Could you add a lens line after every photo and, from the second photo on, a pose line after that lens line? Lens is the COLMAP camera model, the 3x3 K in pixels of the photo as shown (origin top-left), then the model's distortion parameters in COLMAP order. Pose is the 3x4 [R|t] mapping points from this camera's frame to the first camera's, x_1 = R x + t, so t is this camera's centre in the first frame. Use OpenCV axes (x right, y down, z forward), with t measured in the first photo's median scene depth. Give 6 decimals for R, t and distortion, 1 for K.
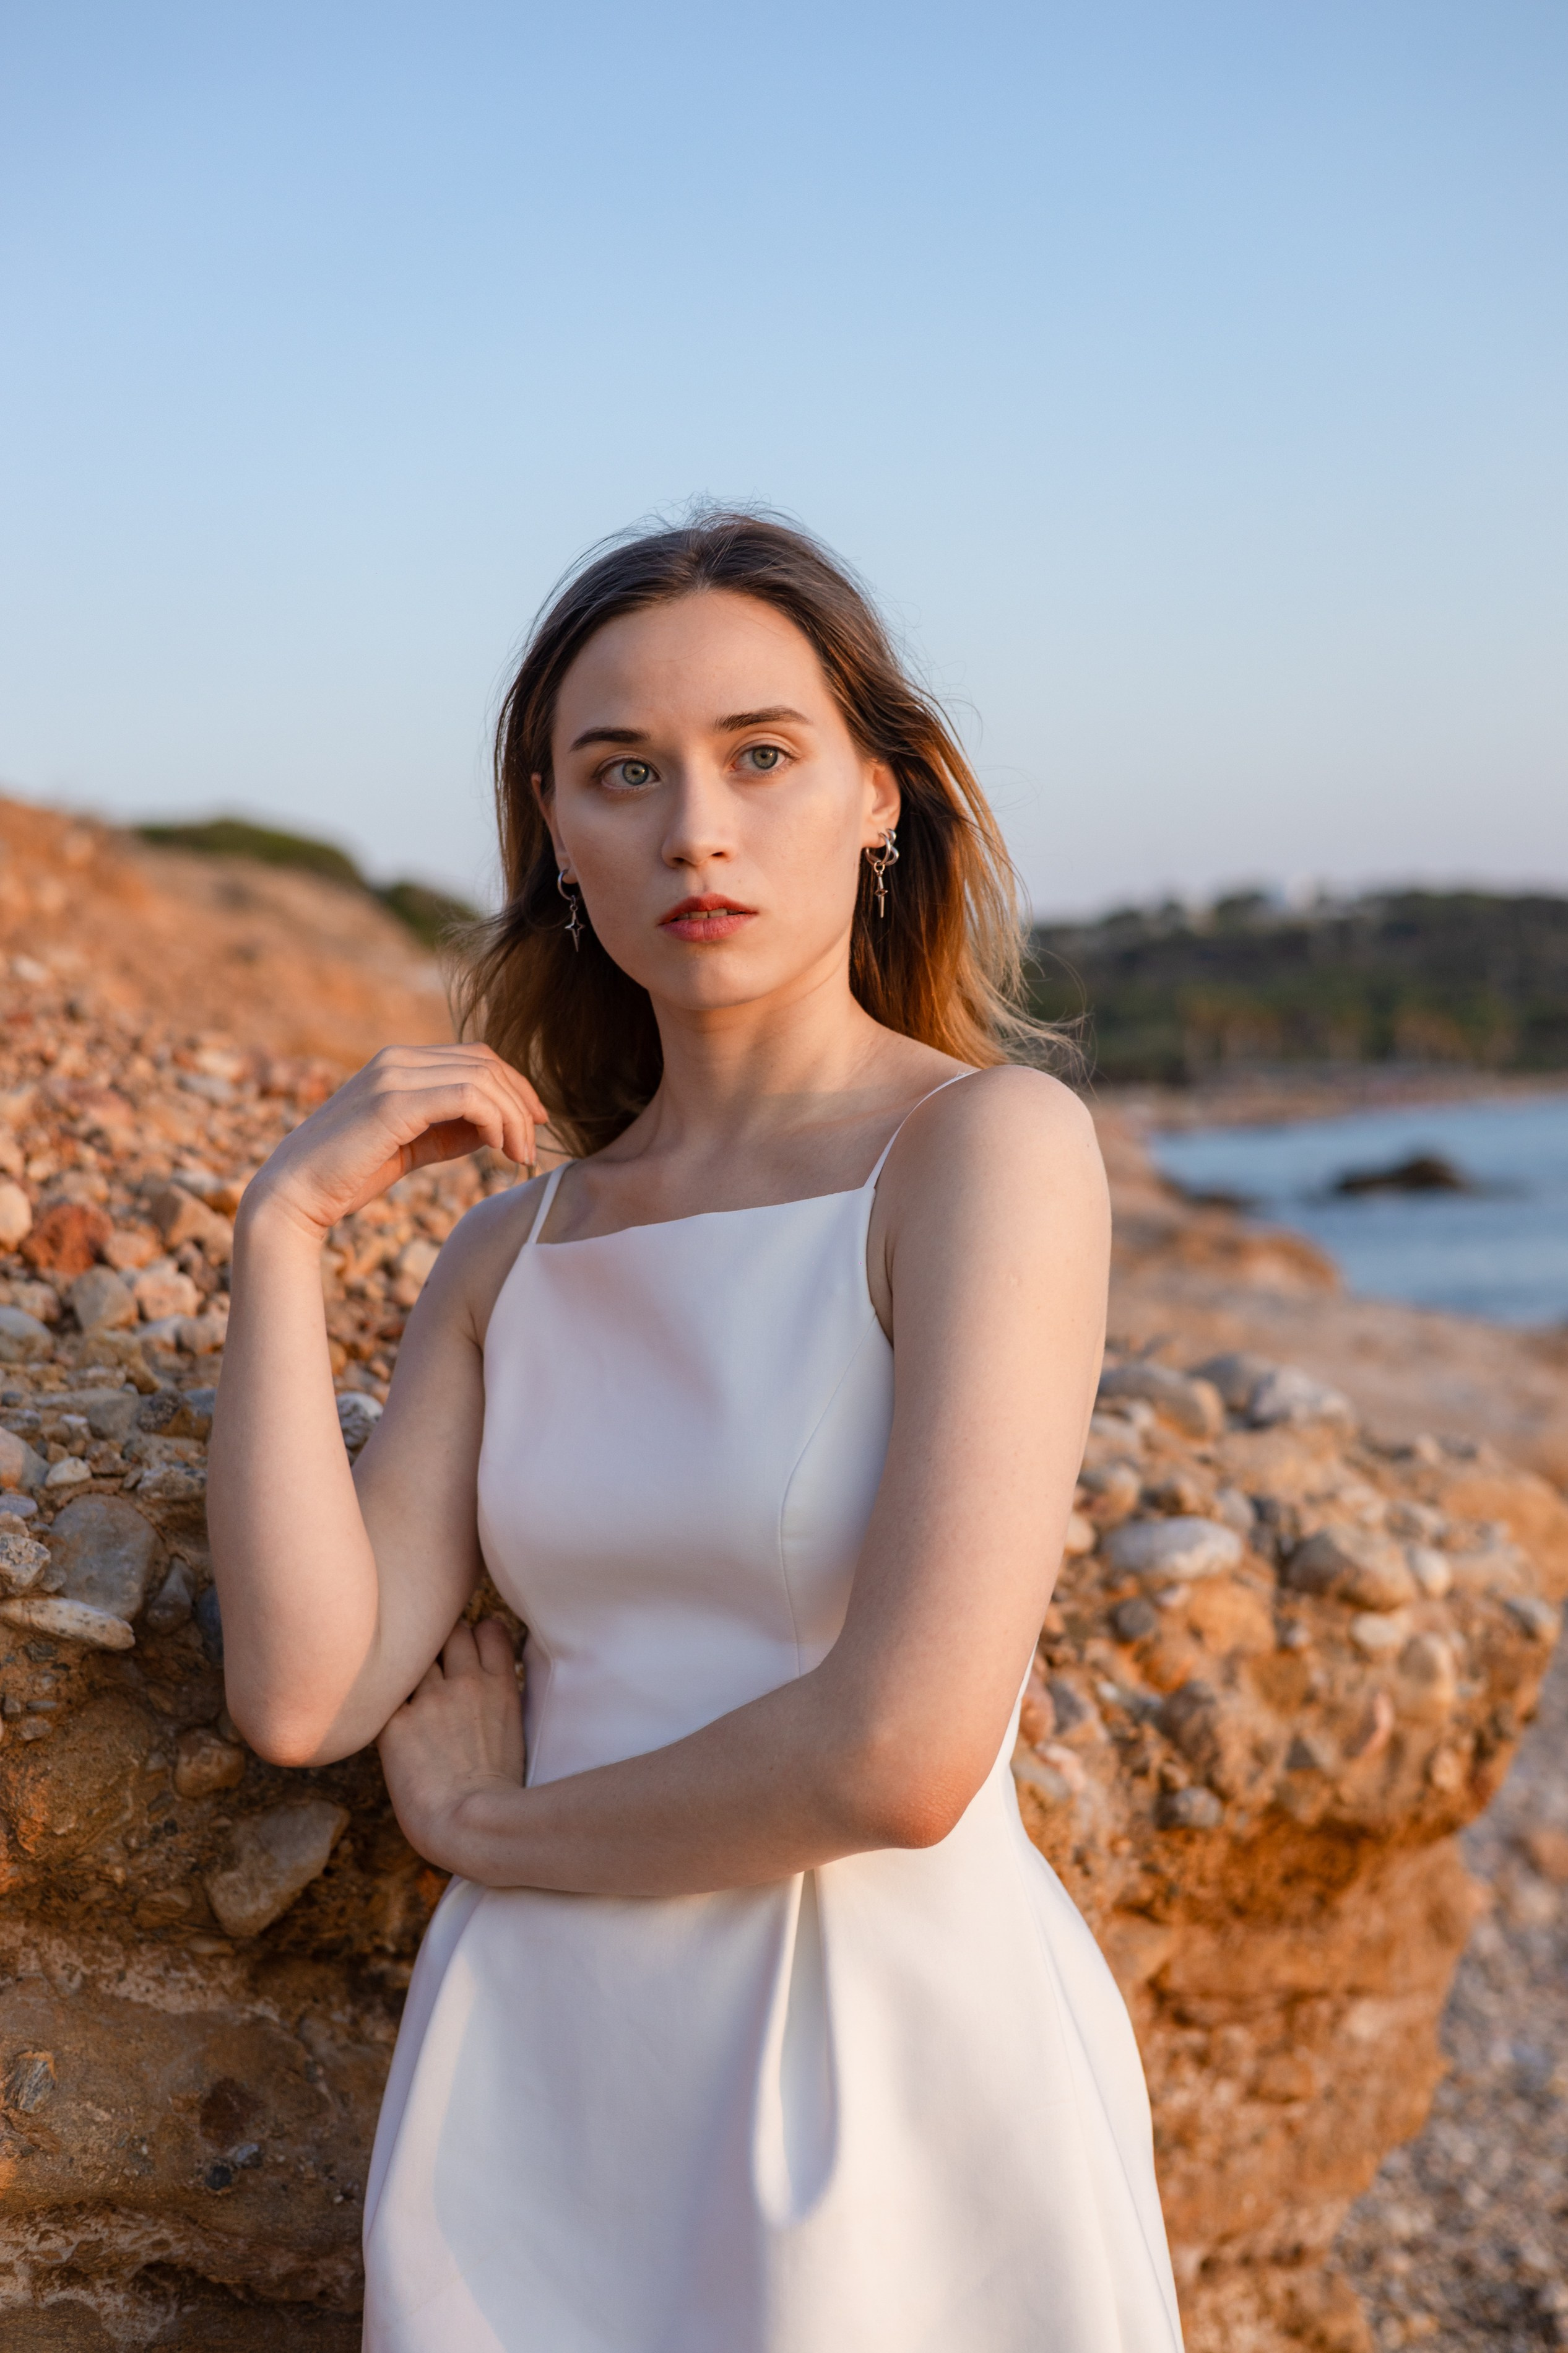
lens RADIAL K [[3371.5, 0, 784.0], [0, 3371.5, 1176.5], [0, 0, 1]] dist [0.162166, 0.036649]
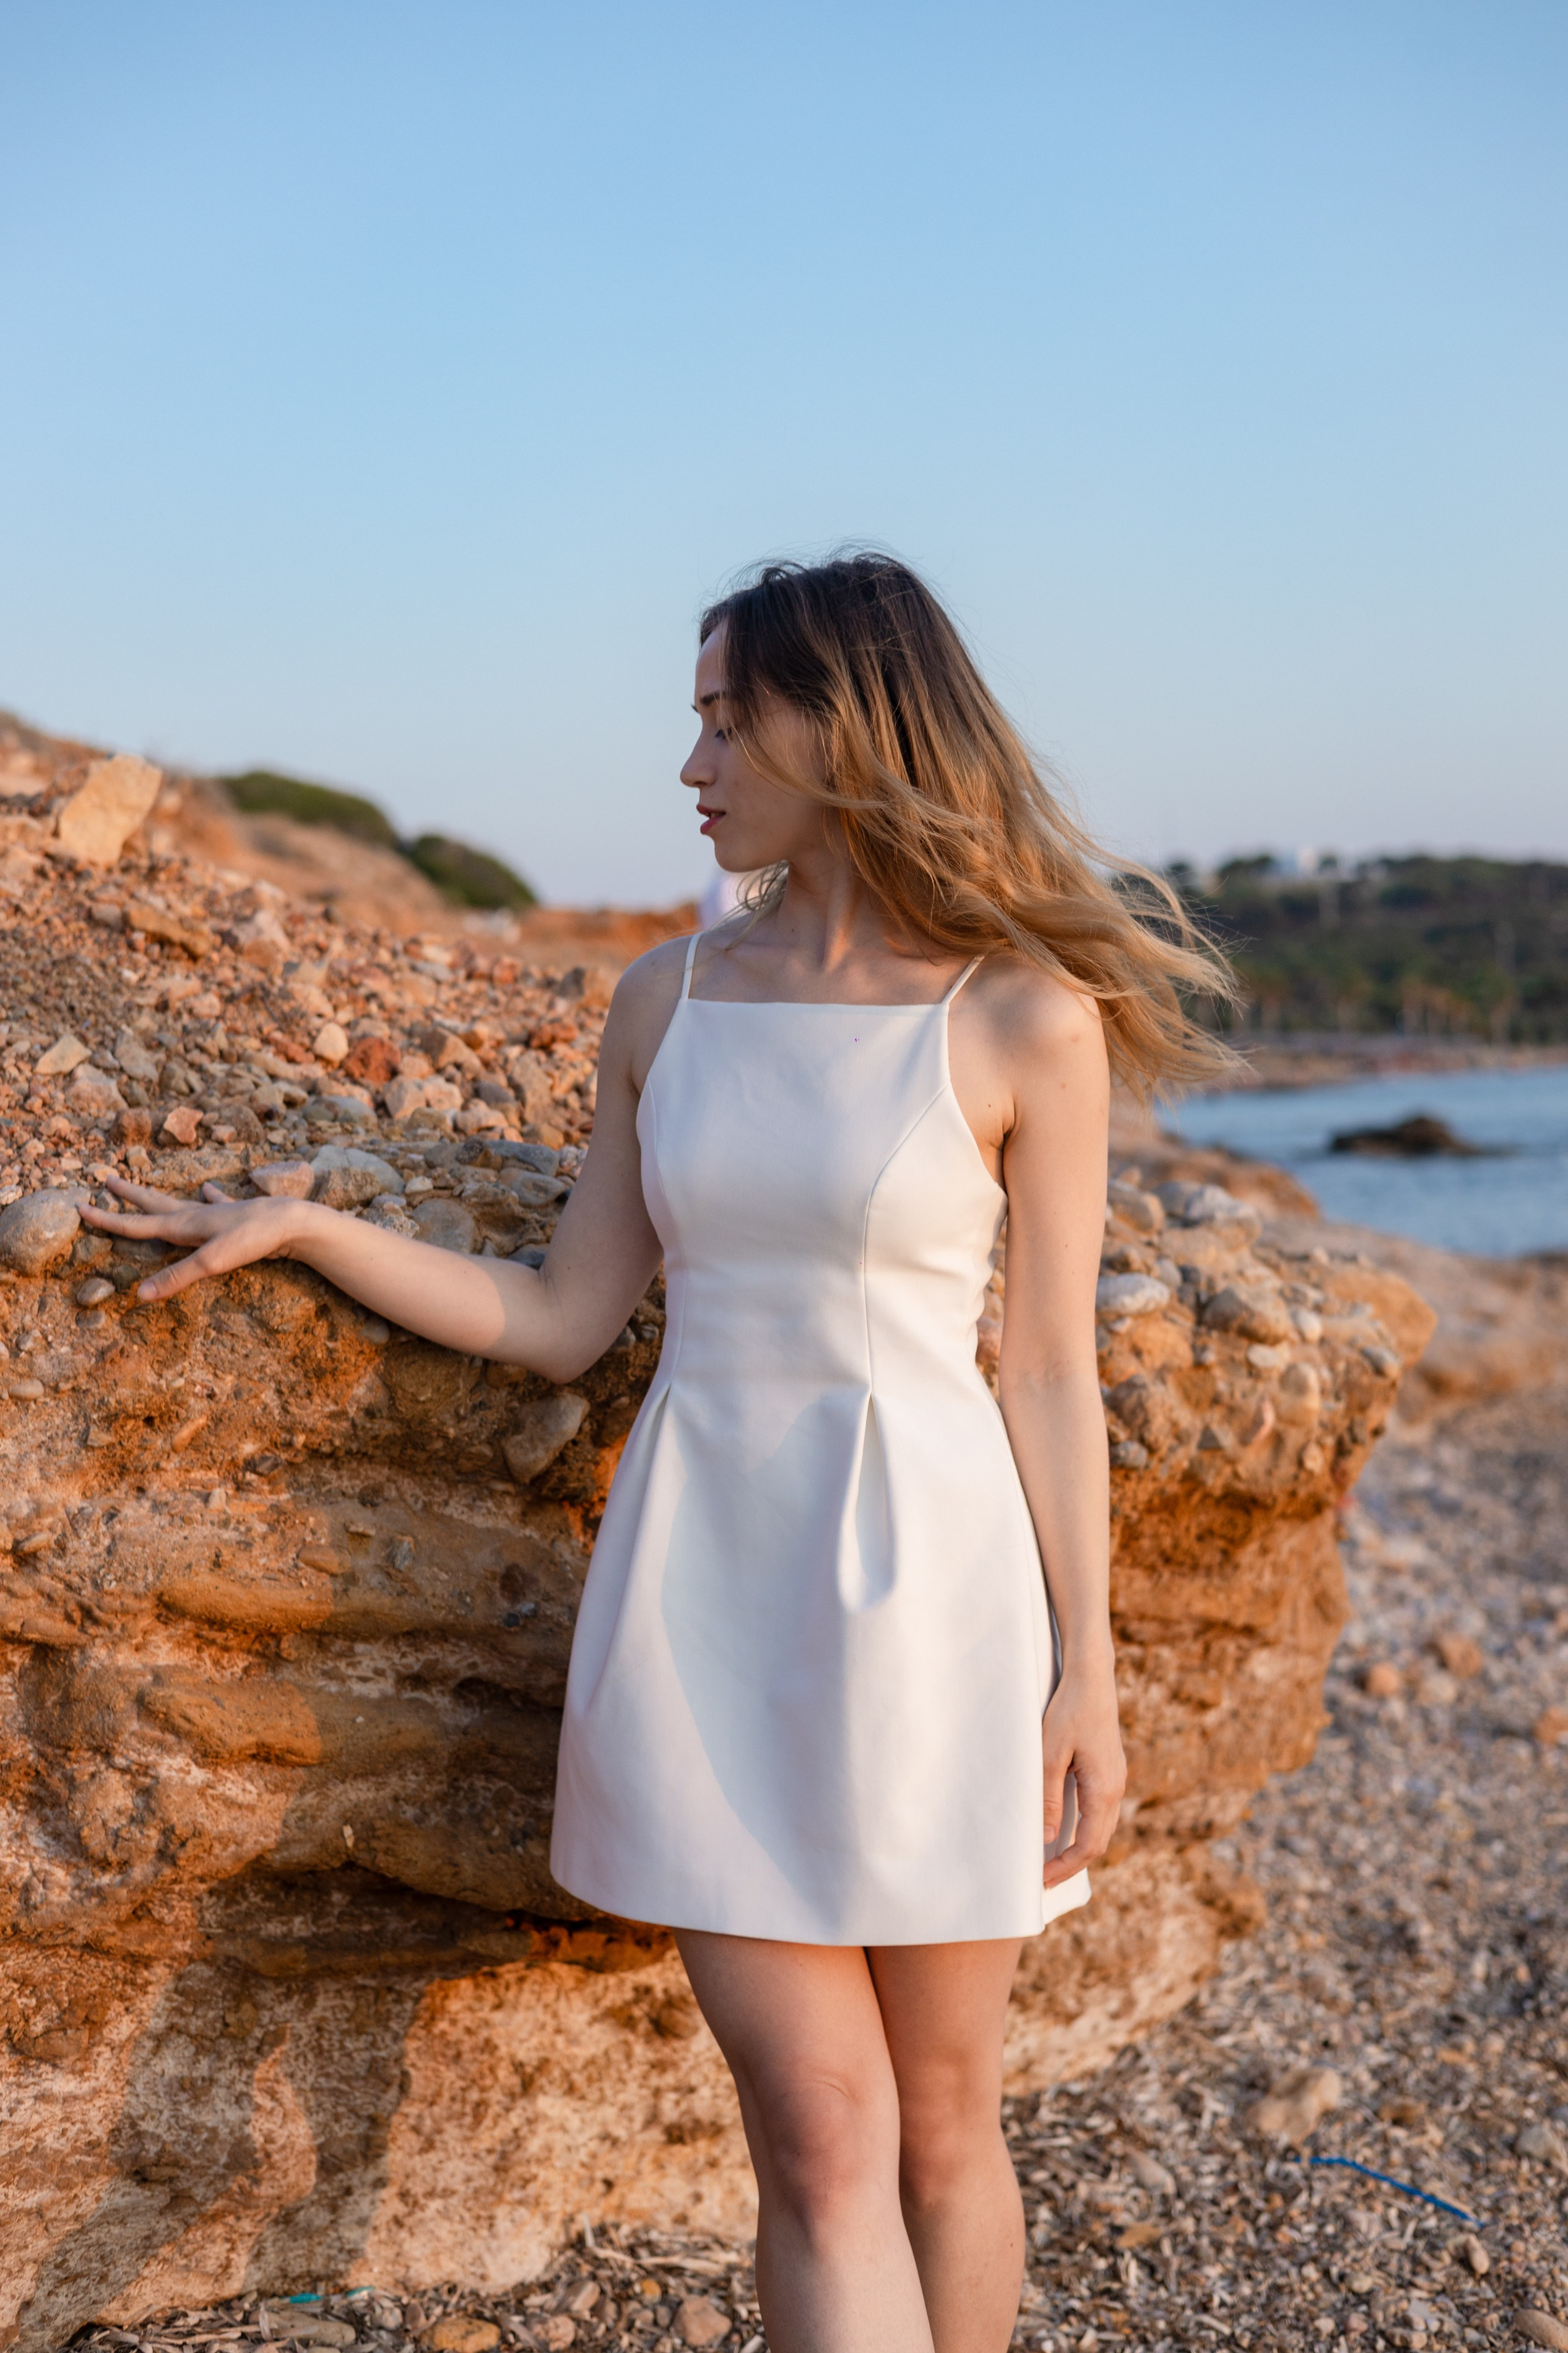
lens RADIAL K [[3371.5, 0, 784.0], [0, 3371.5, 1176.5], [0, 0, 1]] dist [0.162166, 0.036649]
pose [[0.999926, 0.012095, -0.001375, -0.025446], [-0.012079, 0.999867, 0.010920, 0.044001], [0.001506, -0.010902, 0.999939, -0.407356]]
